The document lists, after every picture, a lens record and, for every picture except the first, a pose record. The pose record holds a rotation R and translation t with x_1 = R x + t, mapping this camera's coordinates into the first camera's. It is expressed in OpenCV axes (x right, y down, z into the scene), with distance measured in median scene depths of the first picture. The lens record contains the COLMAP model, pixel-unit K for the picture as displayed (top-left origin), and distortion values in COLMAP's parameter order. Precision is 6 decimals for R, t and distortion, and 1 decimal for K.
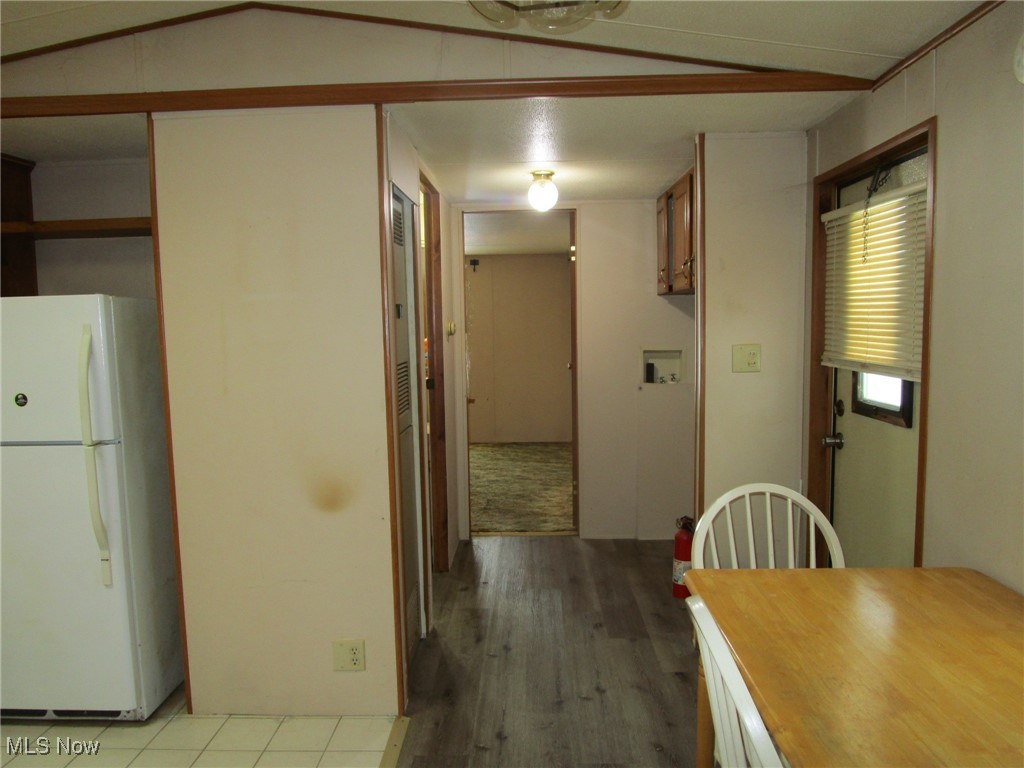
lens RADIAL K [[727.5, 0, 505.1], [0, 727.5, 389.2], [0, 0, 1]] dist [-0.034660, 0.014695]
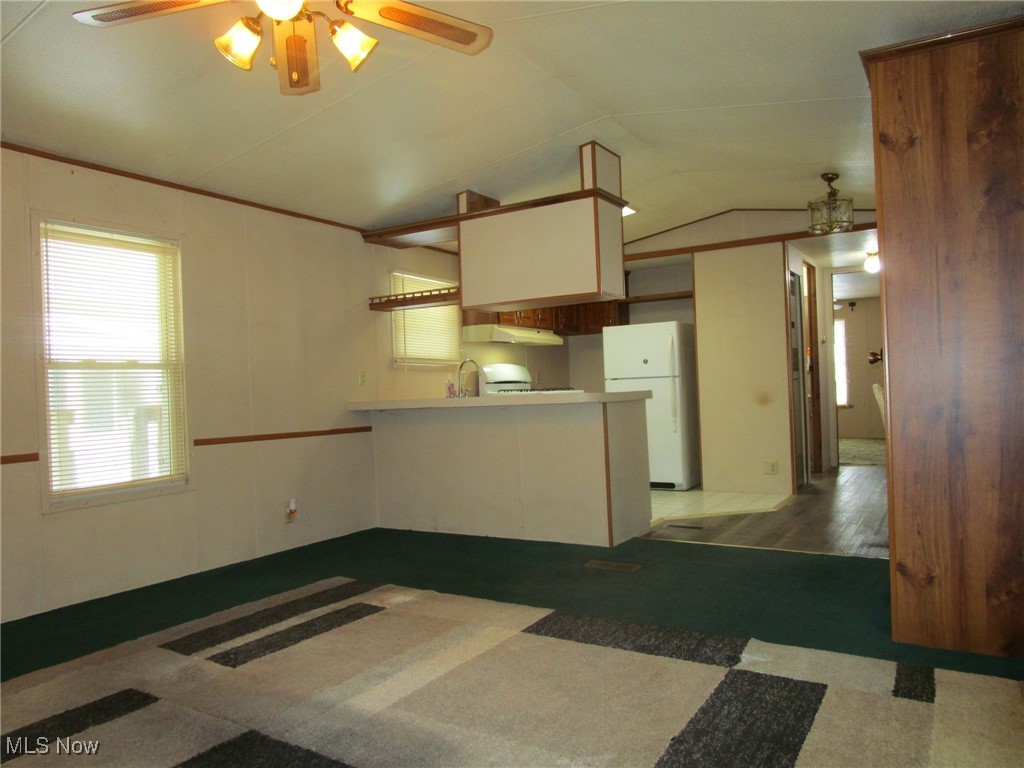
lens RADIAL K [[727.5, 0, 510.7], [0, 727.5, 393.2], [0, 0, 1]] dist [-0.034660, 0.014695]
pose [[0.868116, -0.008146, -0.496294, 0.227485], [-0.027181, 0.997585, -0.063919, 0.300644], [0.495616, 0.068979, 0.865798, -1.505529]]
